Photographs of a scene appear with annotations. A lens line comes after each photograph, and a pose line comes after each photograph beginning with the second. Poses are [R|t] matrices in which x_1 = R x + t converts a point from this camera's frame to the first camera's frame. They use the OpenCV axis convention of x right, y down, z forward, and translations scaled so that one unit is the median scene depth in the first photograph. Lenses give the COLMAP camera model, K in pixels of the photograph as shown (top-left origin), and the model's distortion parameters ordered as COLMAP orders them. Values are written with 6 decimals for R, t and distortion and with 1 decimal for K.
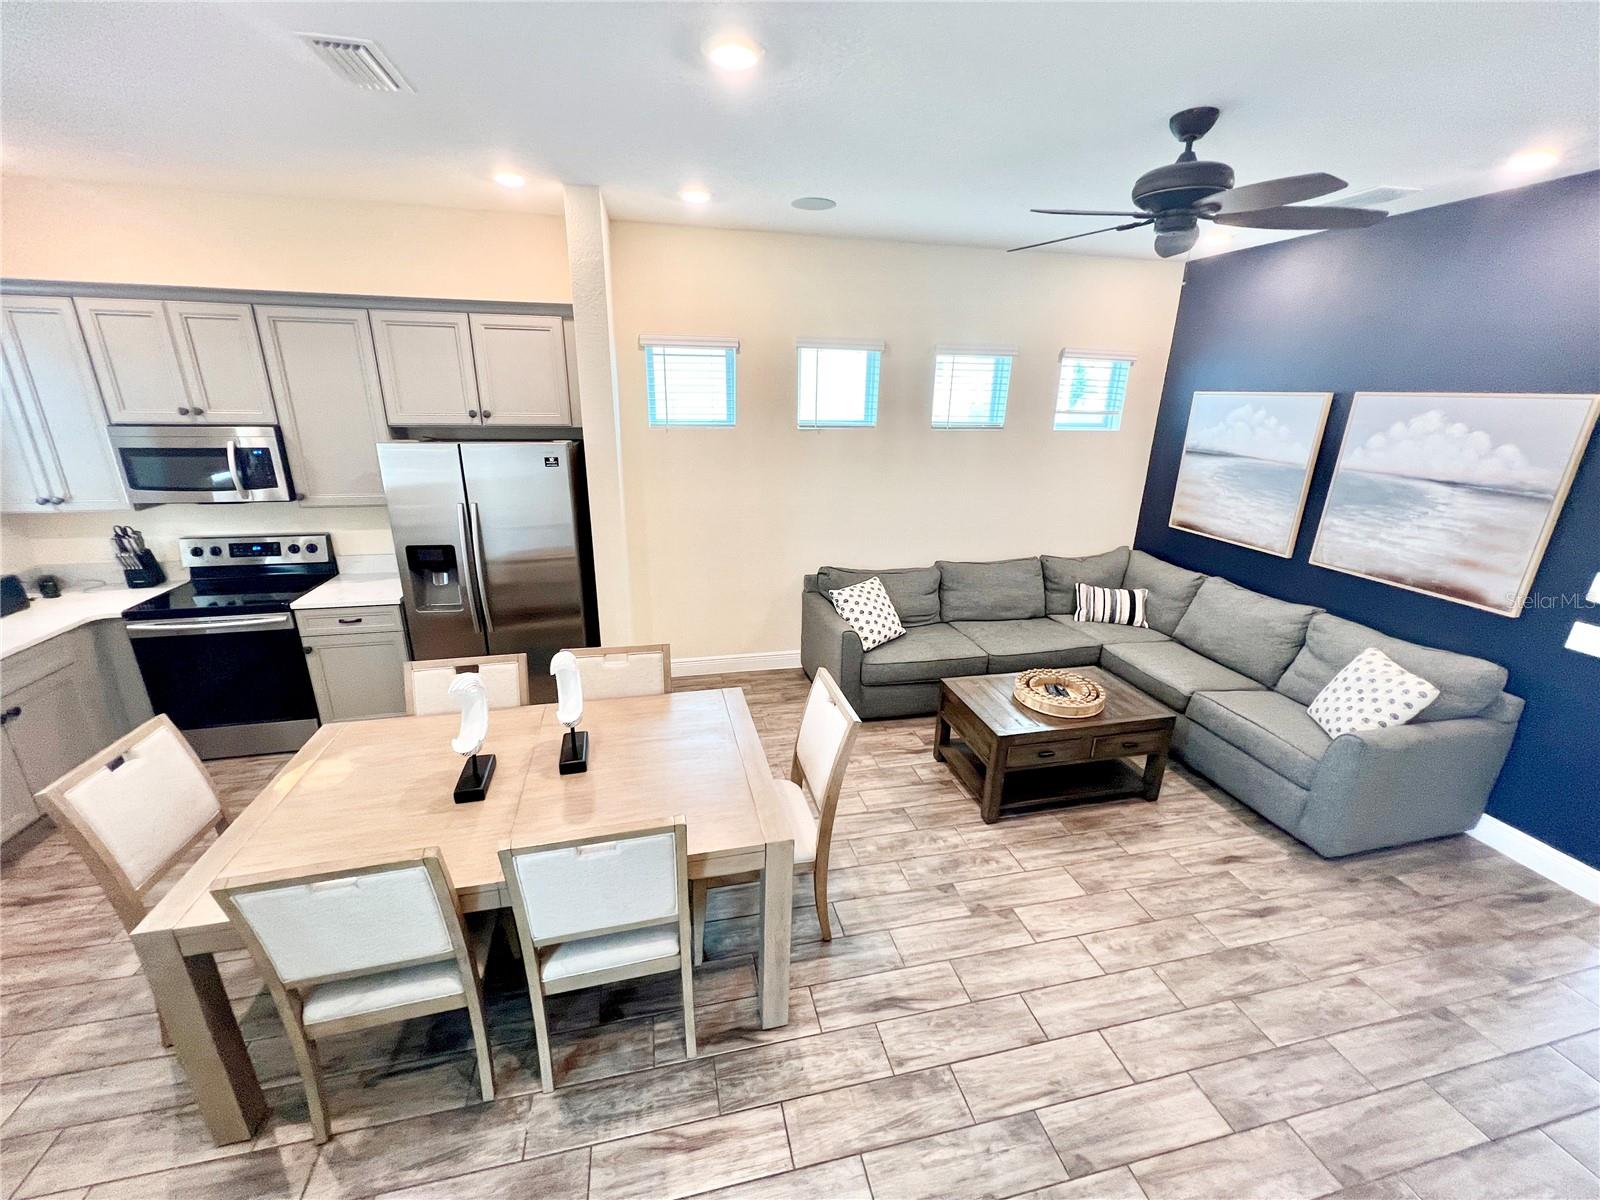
lens RADIAL K [[641.9, 0, 797.6], [0, 641.9, 601.0], [0, 0, 1]] dist [-0.004708, 0.002642]
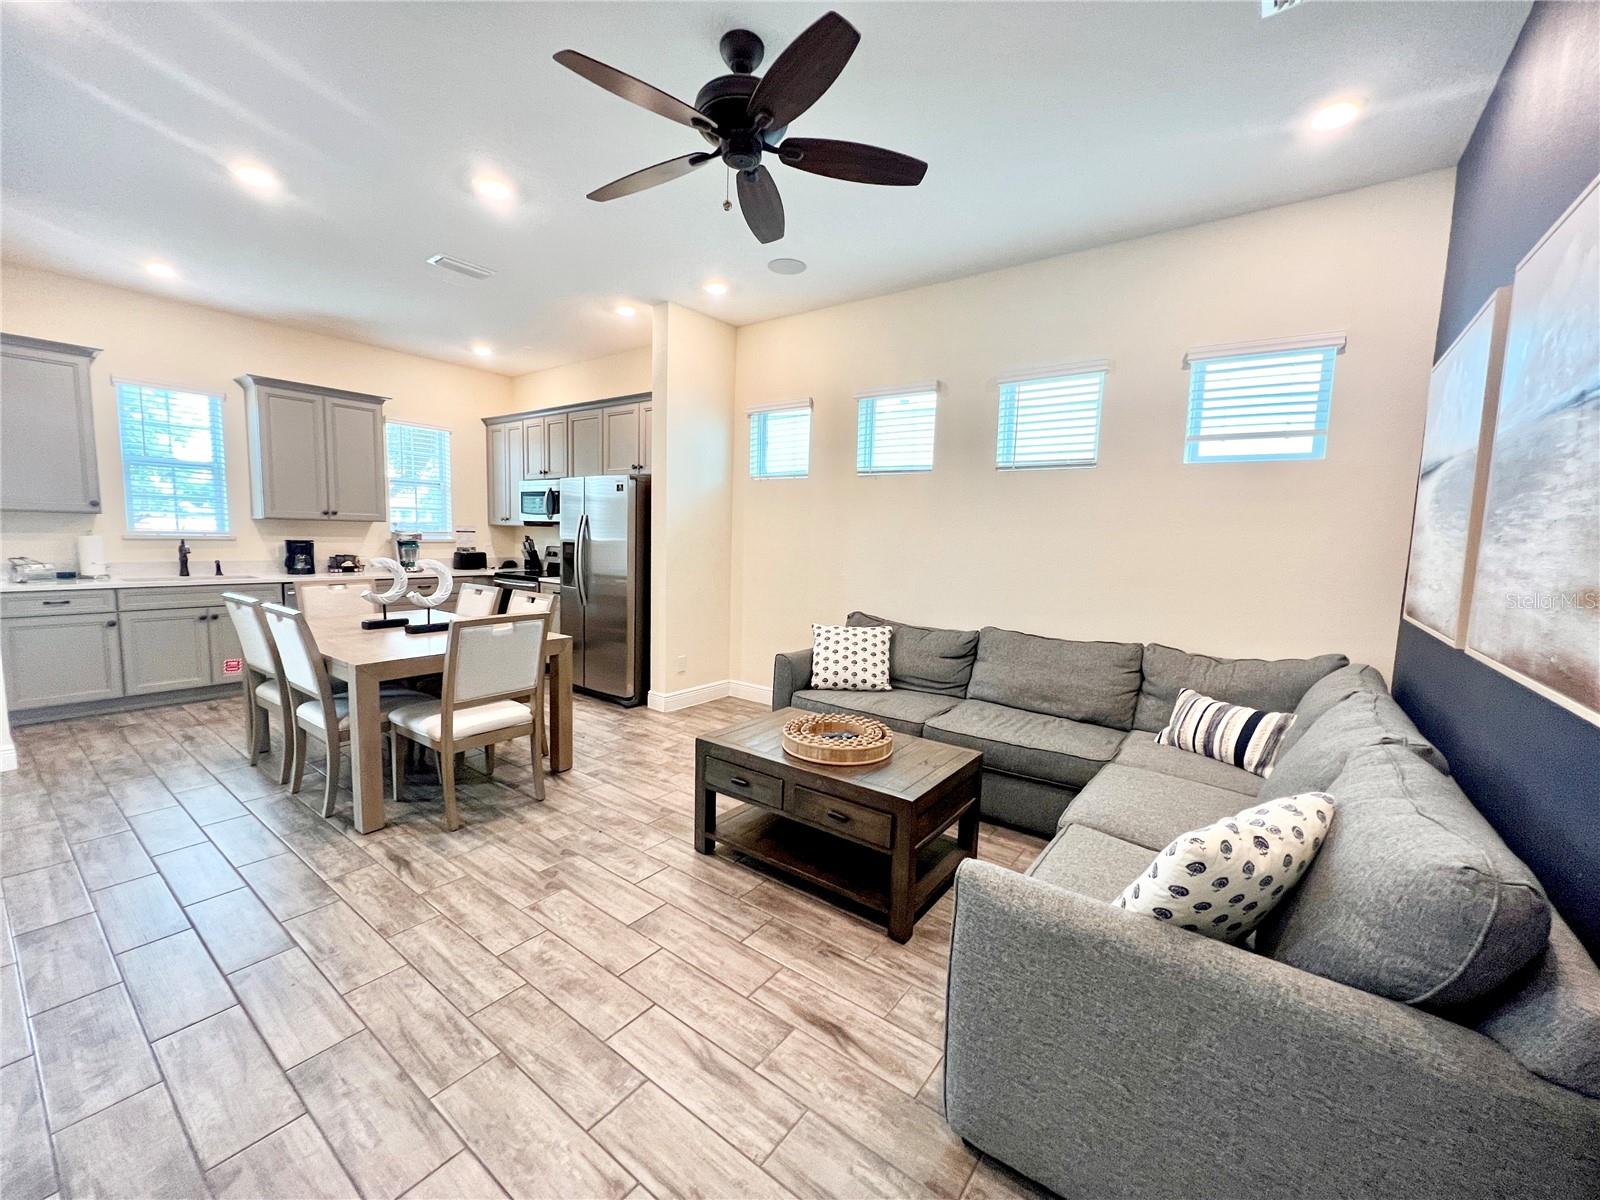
lens RADIAL K [[641.9, 0, 797.7], [0, 641.9, 599.4], [0, 0, 1]] dist [-0.004708, 0.002642]
pose [[0.647197, 0.078839, -0.758235, 0.945186], [-0.256007, 0.959351, -0.118767, 0.086203], [0.718050, 0.270980, 0.641073, 0.426375]]
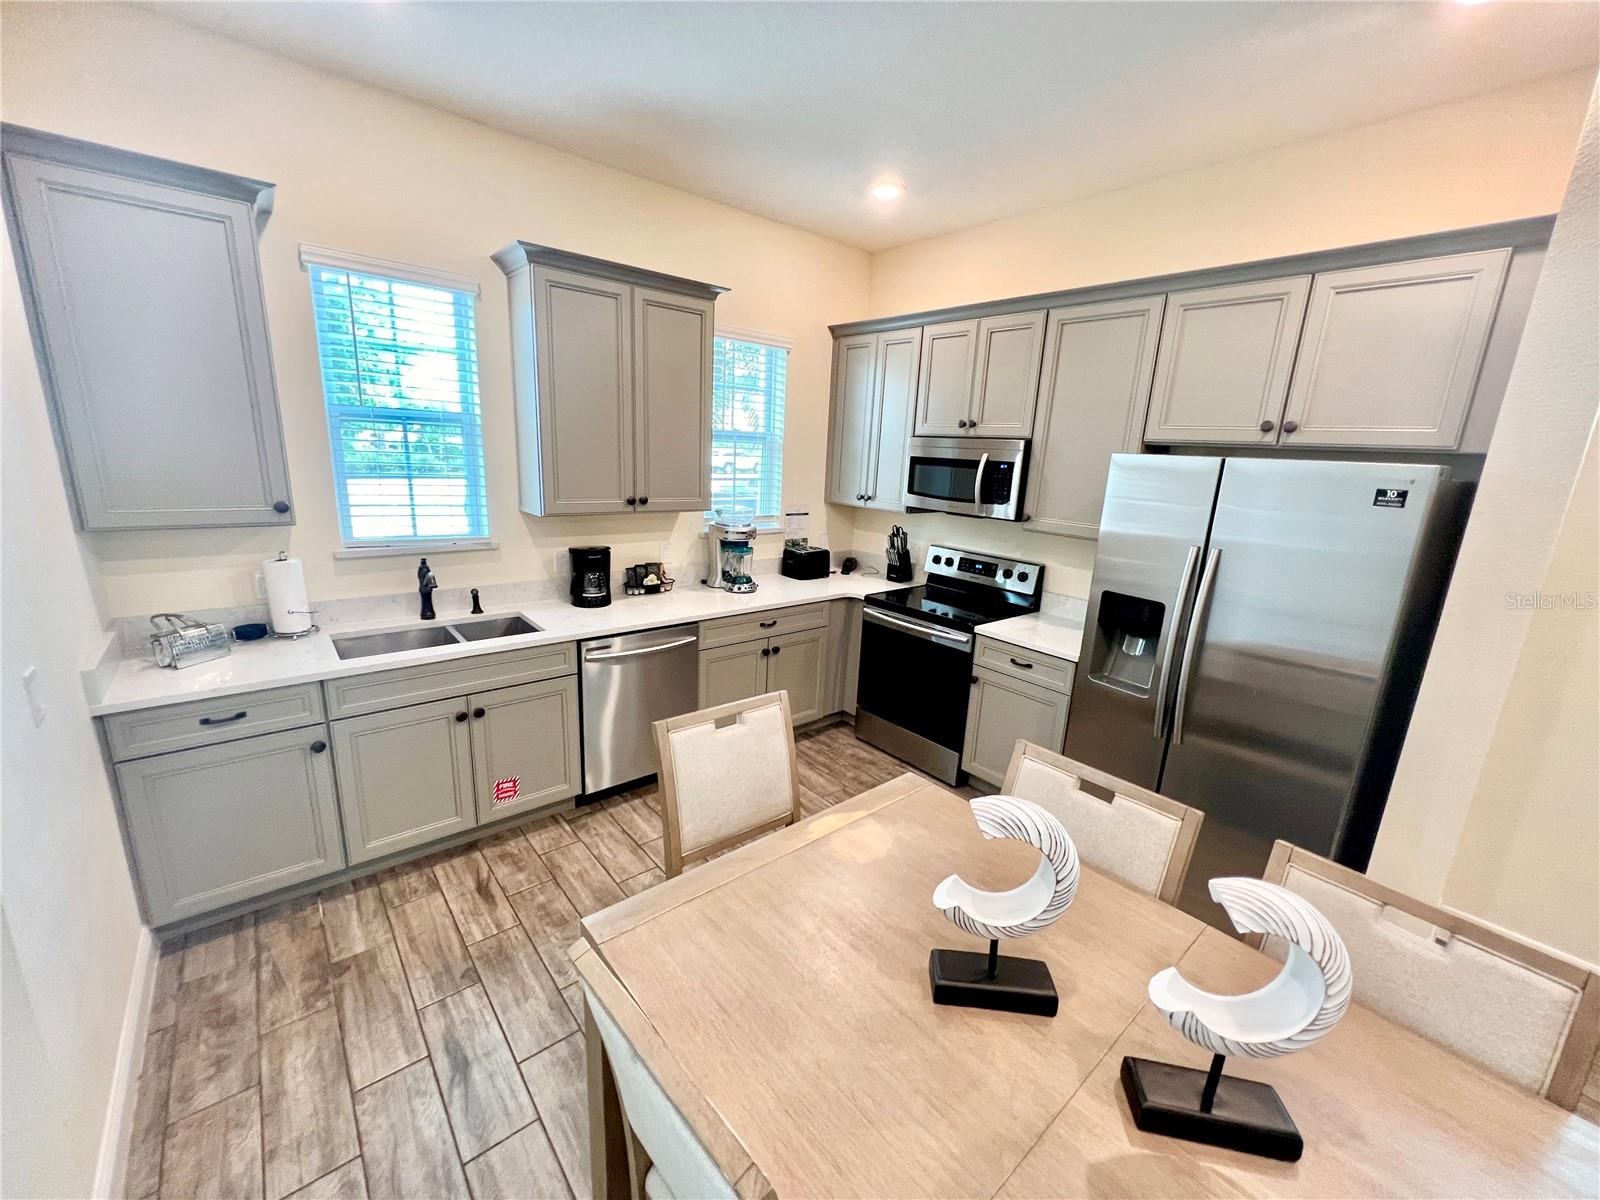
lens RADIAL K [[641.9, 0, 796.1], [0, 641.9, 598.5], [0, 0, 1]] dist [-0.004708, 0.002642]
pose [[0.453712, 0.210490, -0.865933, -0.121533], [-0.315431, 0.946729, 0.064857, -0.012255], [0.833456, 0.243716, 0.495937, 0.323697]]
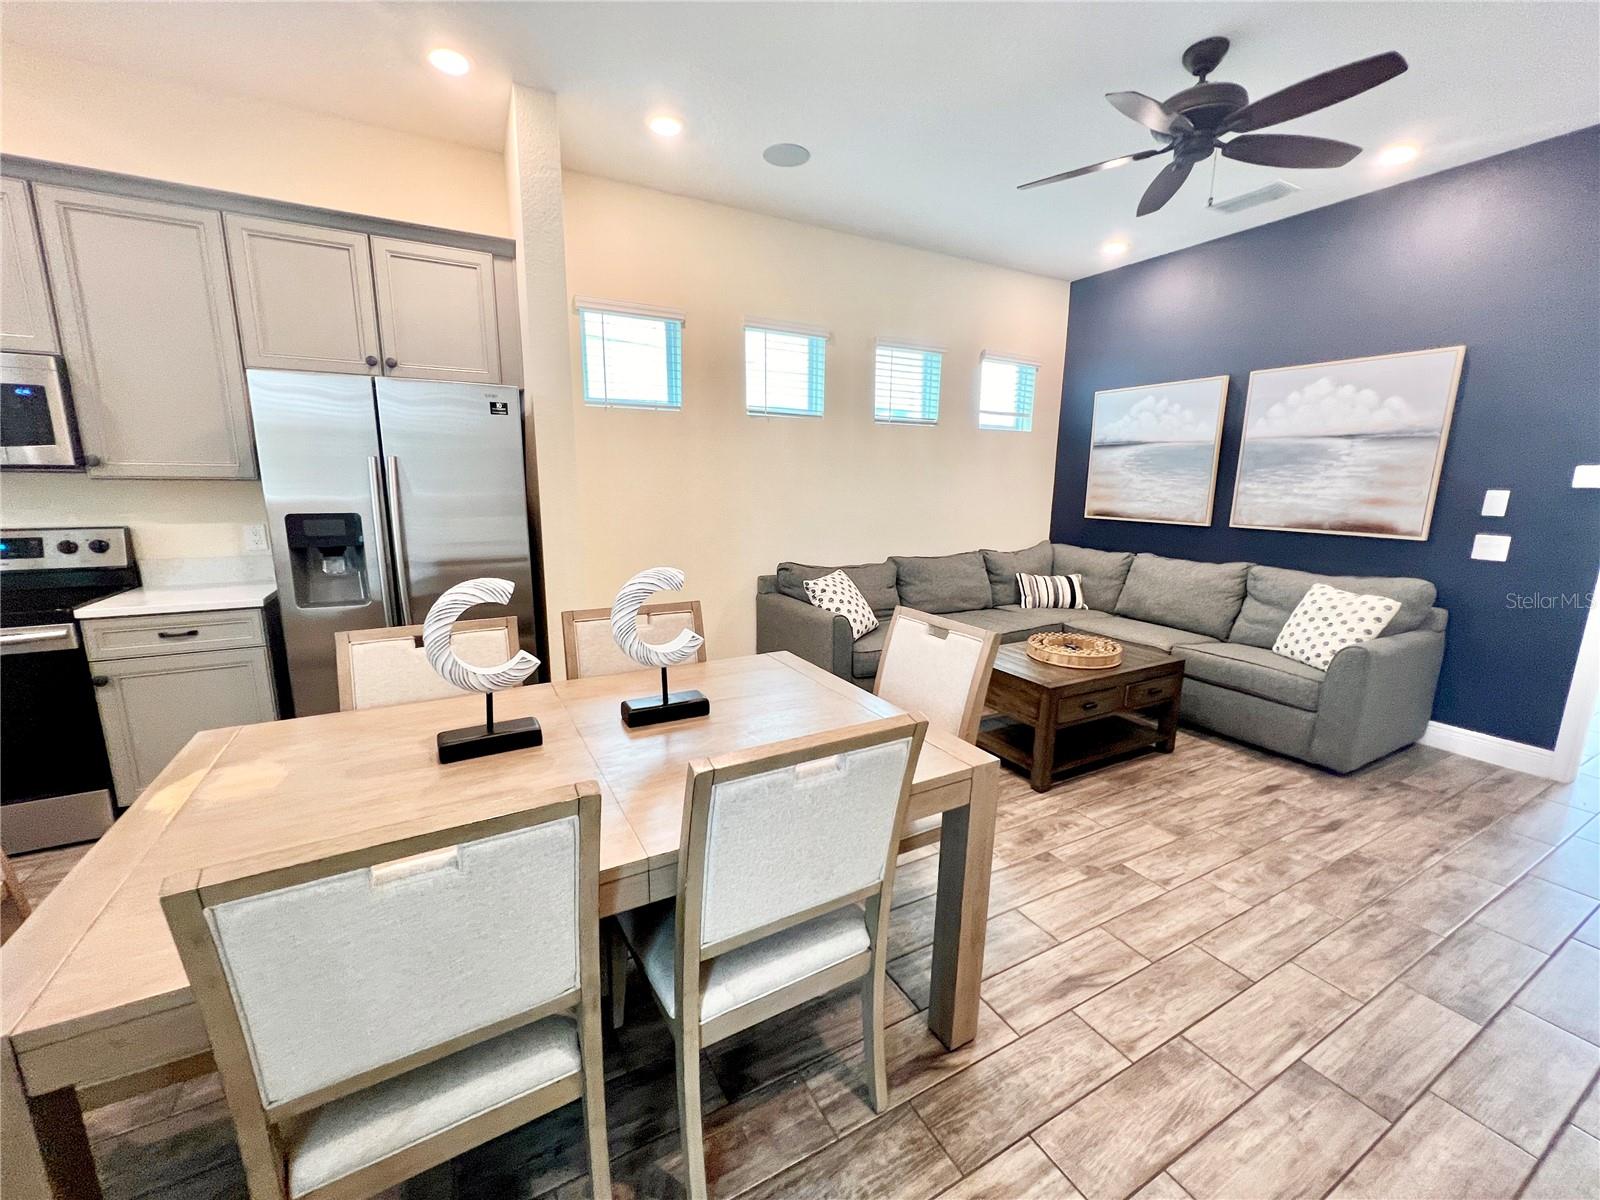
lens RADIAL K [[641.9, 0, 797.2], [0, 641.9, 601.5], [0, 0, 1]] dist [-0.004708, 0.002642]
pose [[0.963385, -0.058973, 0.261558, -0.242339], [0.090751, 0.989654, -0.111126, 0.139363], [-0.252298, 0.130793, 0.958769, 0.168677]]
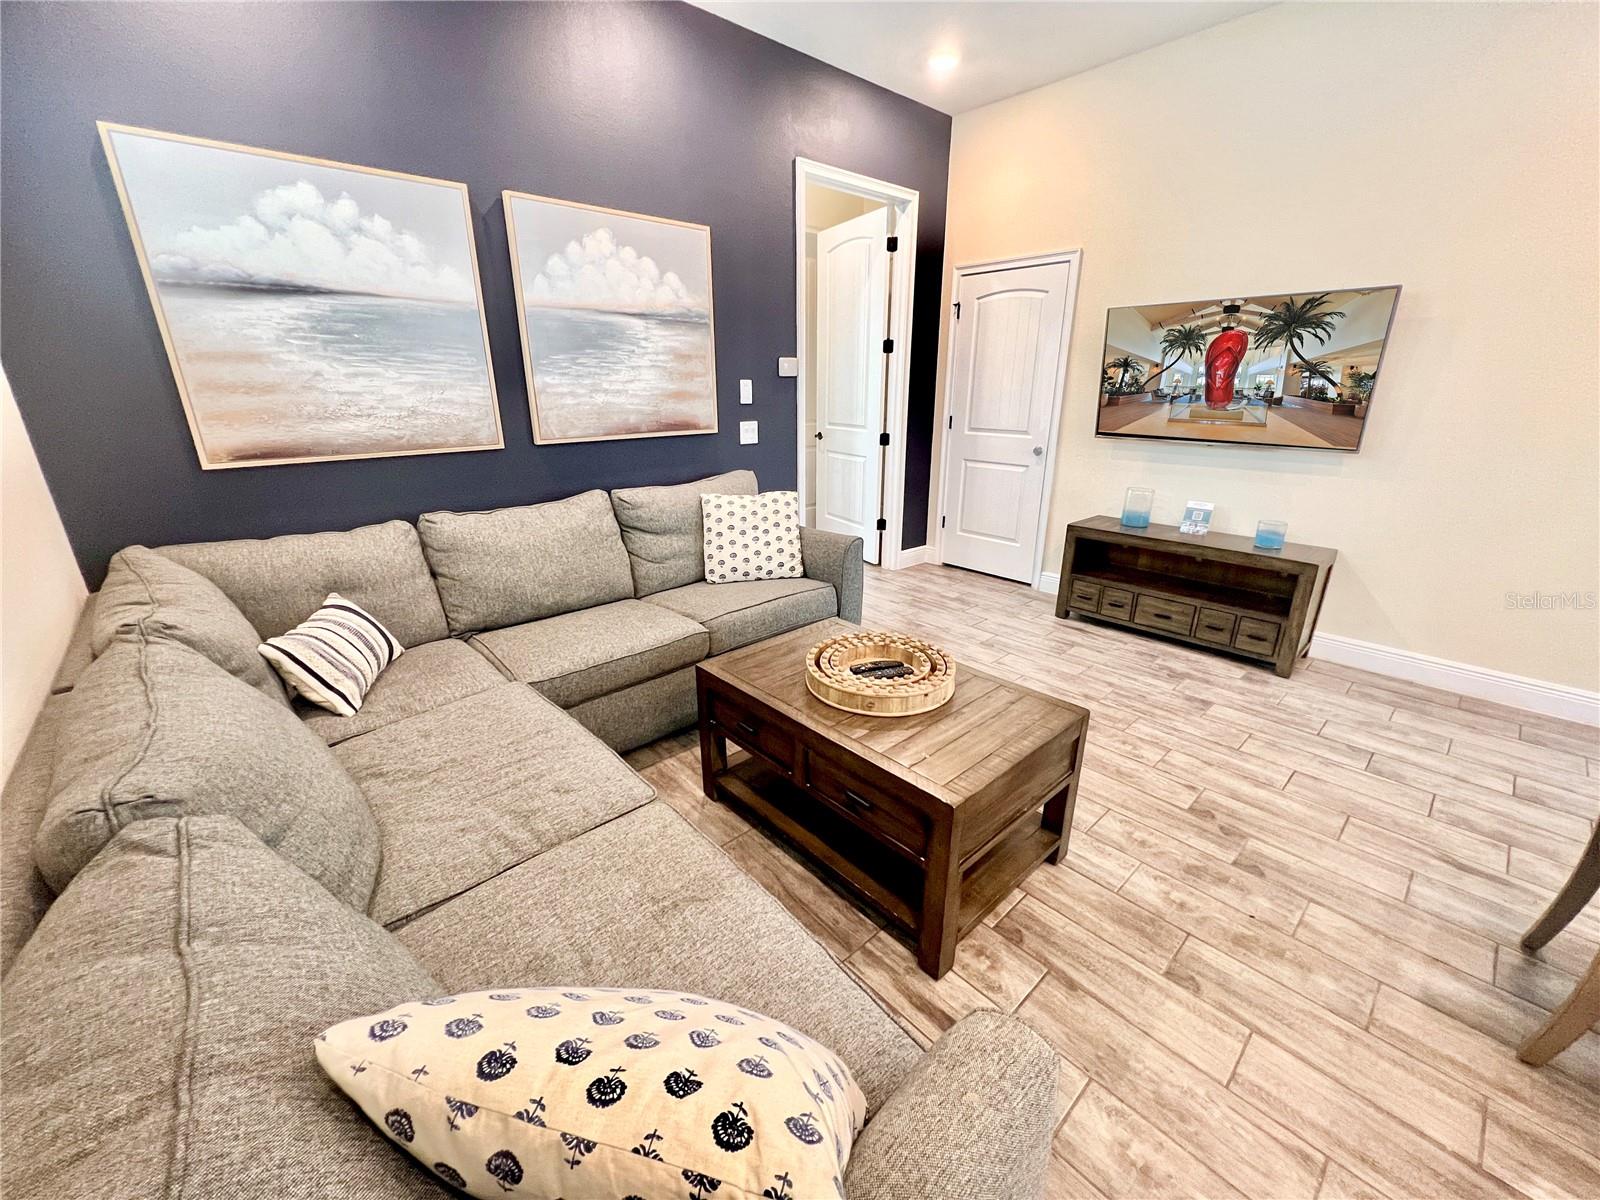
lens RADIAL K [[641.9, 0, 797.2], [0, 641.9, 600.5], [0, 0, 1]] dist [-0.004708, 0.002642]
pose [[-0.483551, -0.302662, 0.821324, -0.007819], [0.269819, 0.841086, 0.468799, -0.197416], [-0.832692, 0.448297, -0.325045, 1.217487]]
